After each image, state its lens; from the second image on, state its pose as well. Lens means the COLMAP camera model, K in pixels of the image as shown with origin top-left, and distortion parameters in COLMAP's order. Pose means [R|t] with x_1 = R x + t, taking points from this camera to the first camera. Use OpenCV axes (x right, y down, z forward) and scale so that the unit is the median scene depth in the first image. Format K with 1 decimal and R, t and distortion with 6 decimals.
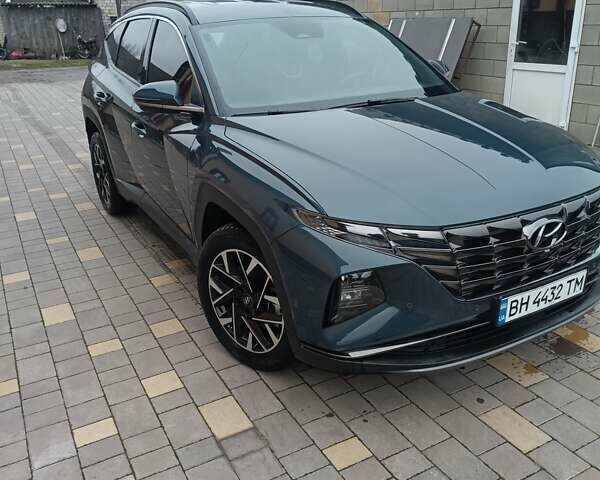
lens RADIAL K [[563.1, 0, 300.0], [0, 563.1, 240.0], [0, 0, 1]] dist [0.065654, -0.085664]
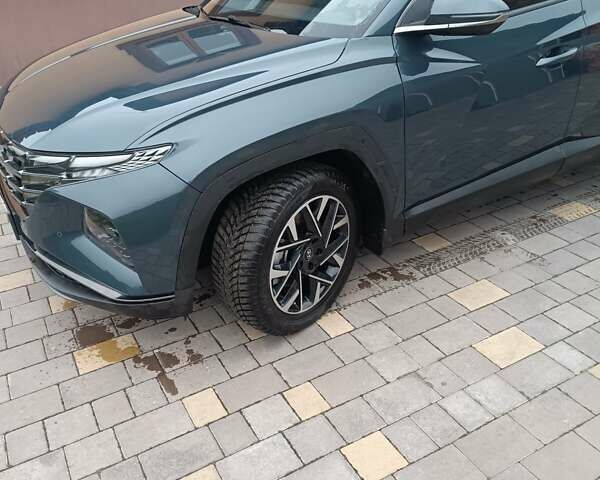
lens RADIAL K [[563.1, 0, 300.0], [0, 563.1, 240.0], [0, 0, 1]] dist [0.065654, -0.085664]
pose [[0.005434, 0.498432, -0.866912, 1.287407], [-0.329176, 0.819500, 0.469109, -0.492645], [0.944253, 0.282818, 0.168525, 1.250814]]
